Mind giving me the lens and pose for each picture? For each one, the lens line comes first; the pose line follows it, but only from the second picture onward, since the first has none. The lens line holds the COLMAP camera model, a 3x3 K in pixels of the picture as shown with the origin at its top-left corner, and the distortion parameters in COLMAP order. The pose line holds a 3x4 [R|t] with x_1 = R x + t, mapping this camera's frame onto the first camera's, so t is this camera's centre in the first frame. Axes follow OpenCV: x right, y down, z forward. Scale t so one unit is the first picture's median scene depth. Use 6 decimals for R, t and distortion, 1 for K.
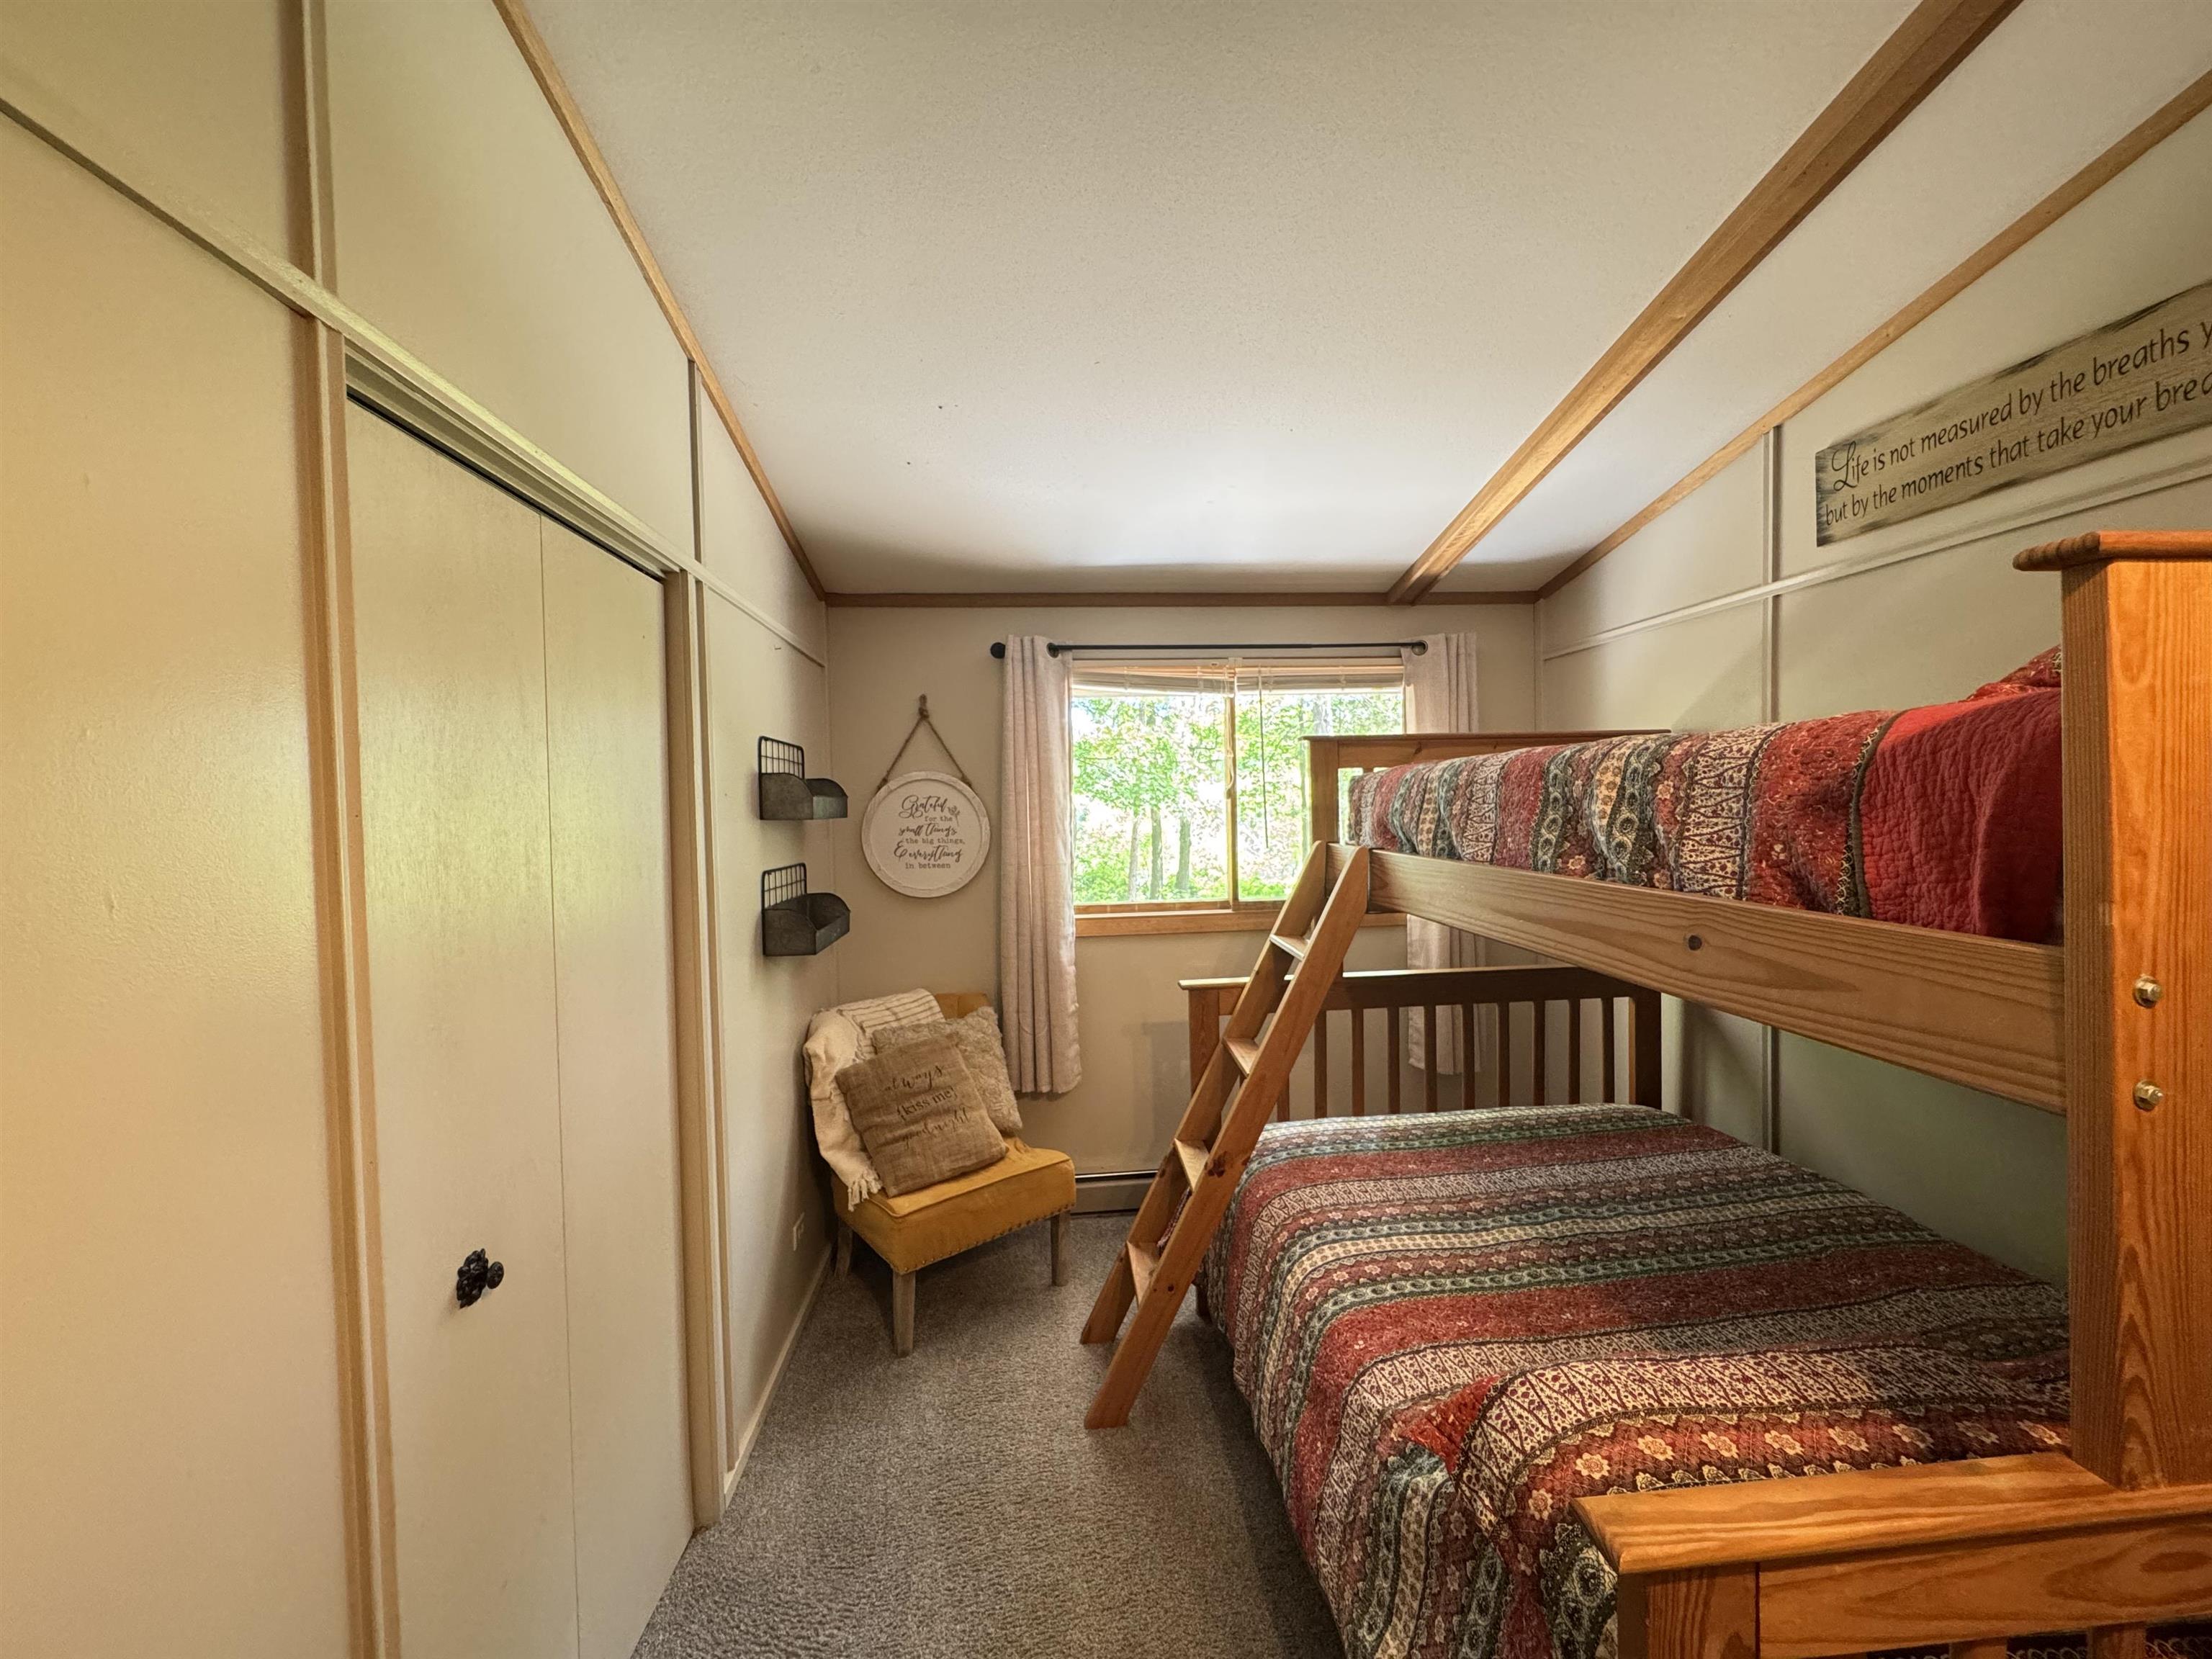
lens RADIAL K [[883.8, 0, 1105.7], [0, 883.8, 826.5], [0, 0, 1]] dist [-0.002031, 0.001047]
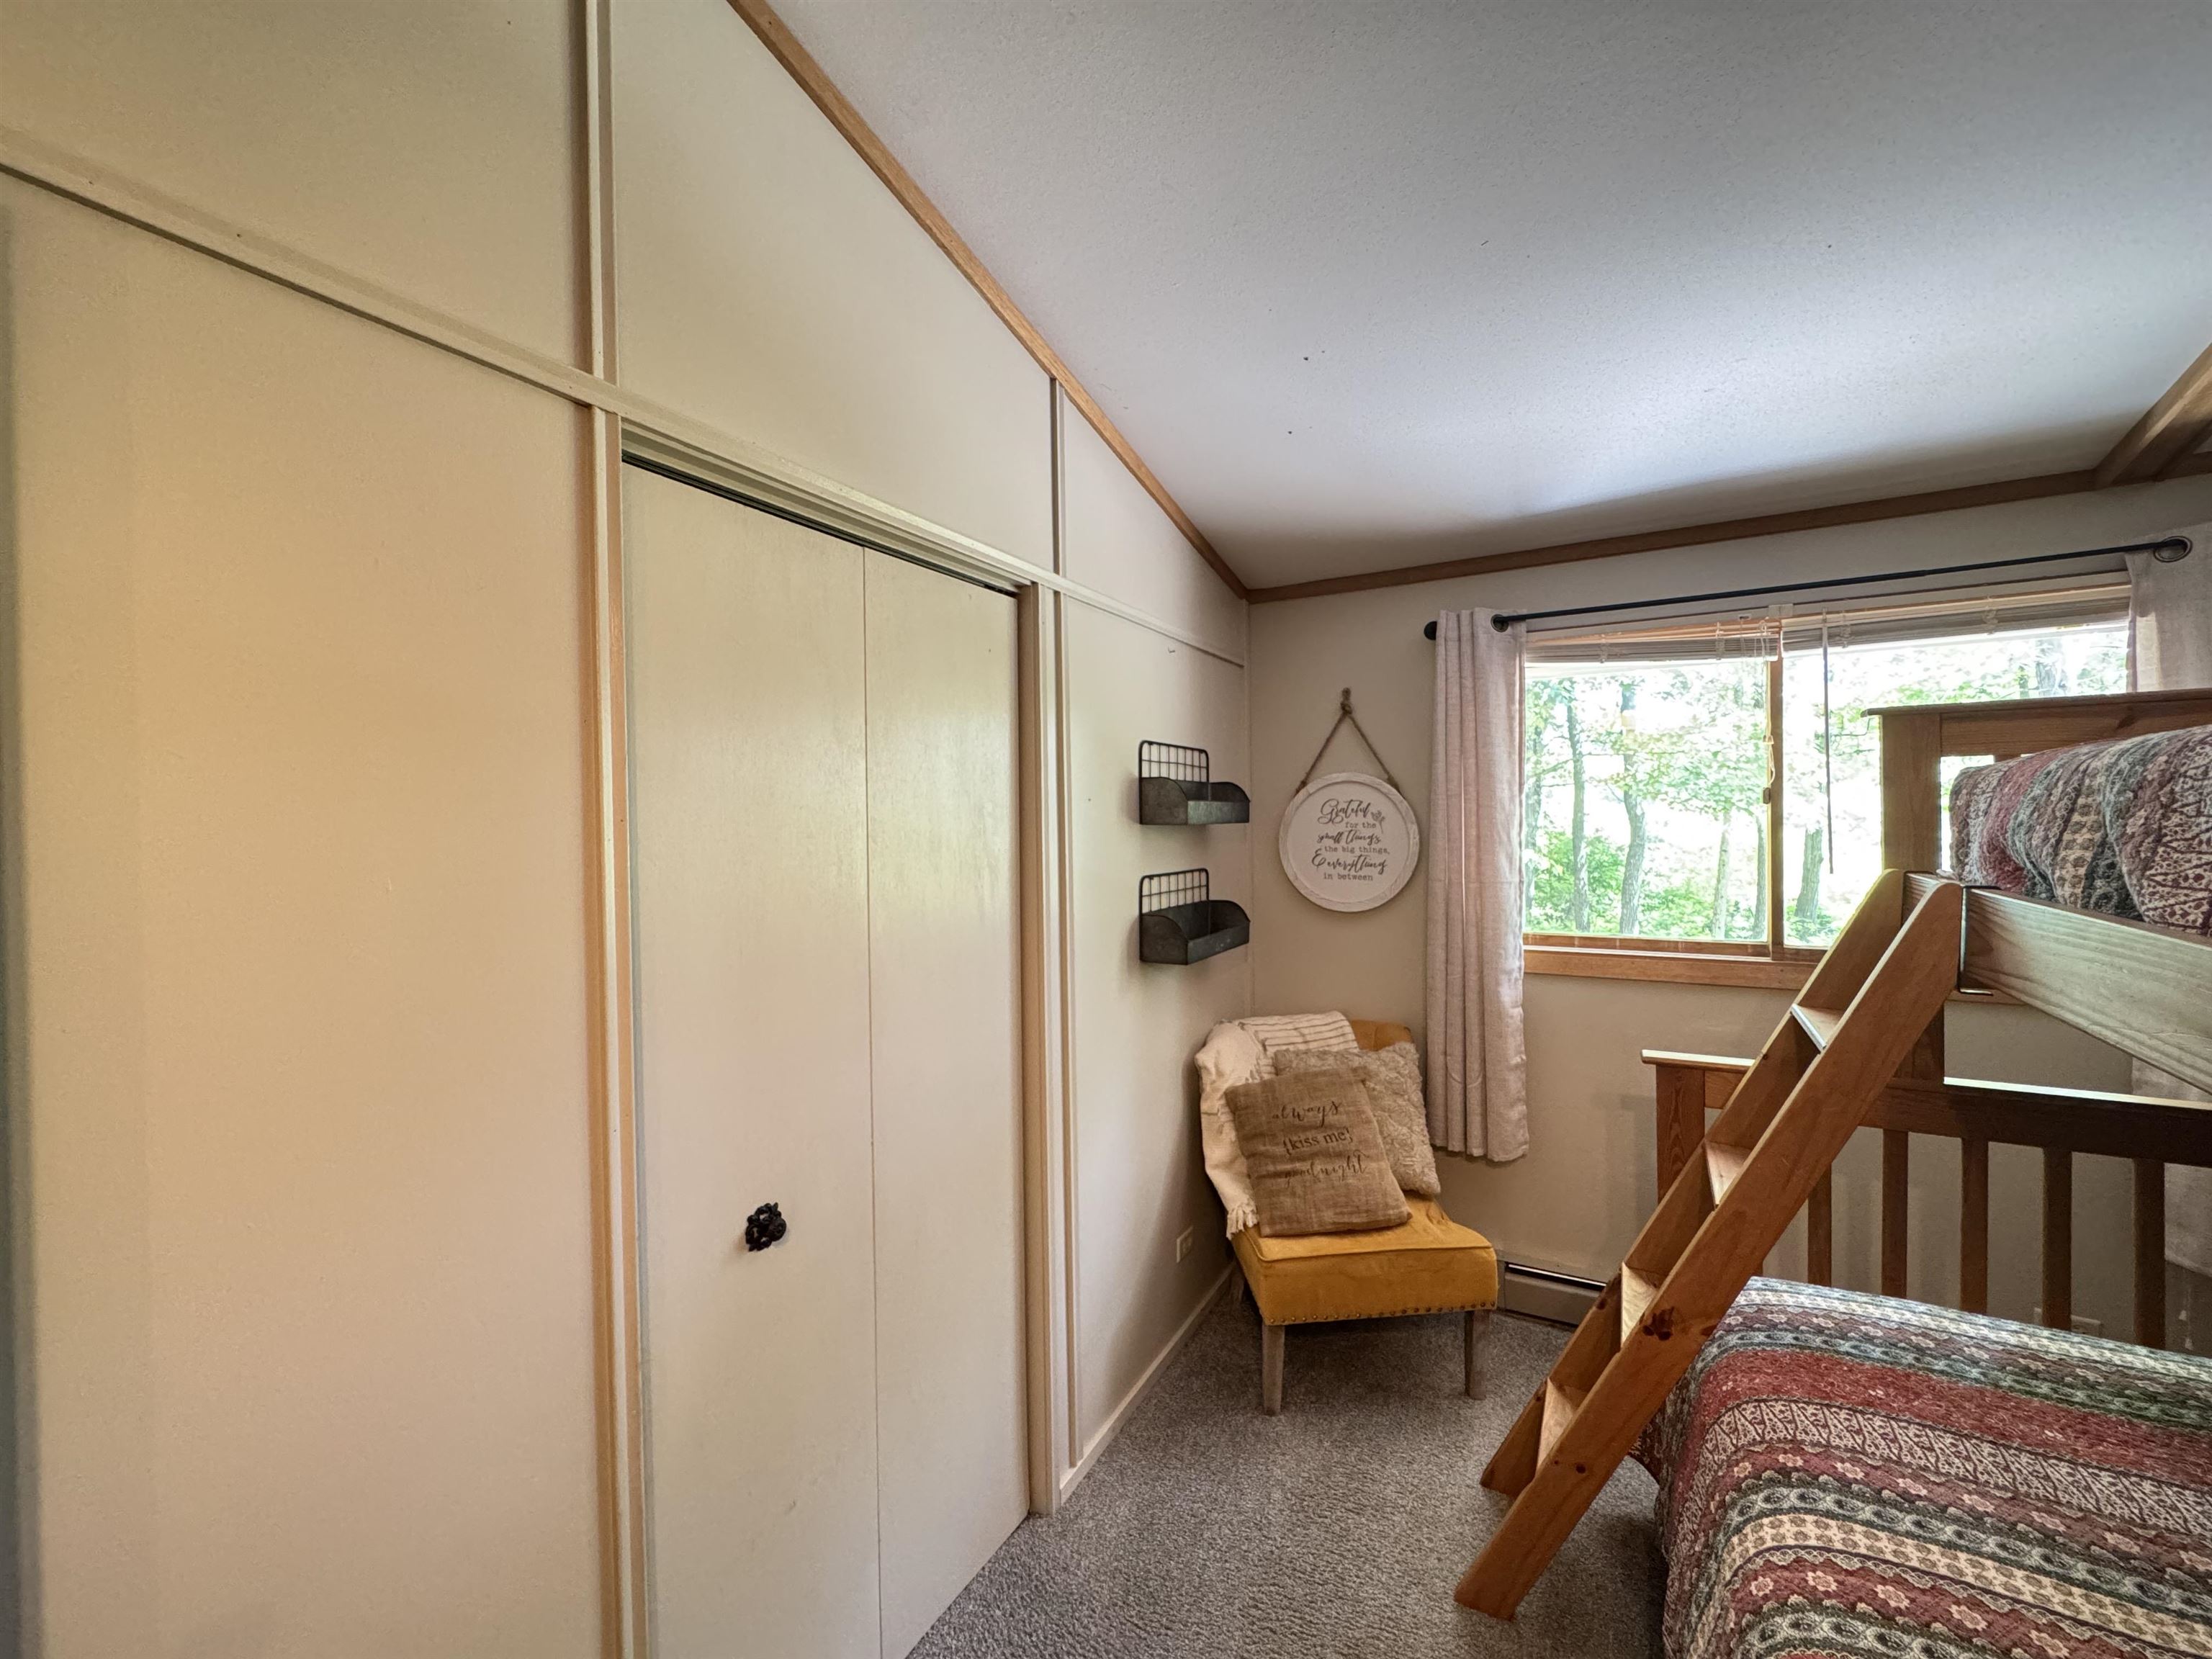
lens RADIAL K [[883.8, 0, 1107.0], [0, 883.8, 826.9], [0, 0, 1]] dist [-0.002031, 0.001047]
pose [[0.828021, 0.016084, -0.560467, 0.134147], [-0.017426, 0.999844, 0.002948, -0.006834], [0.560427, 0.007325, 0.828172, 0.146434]]
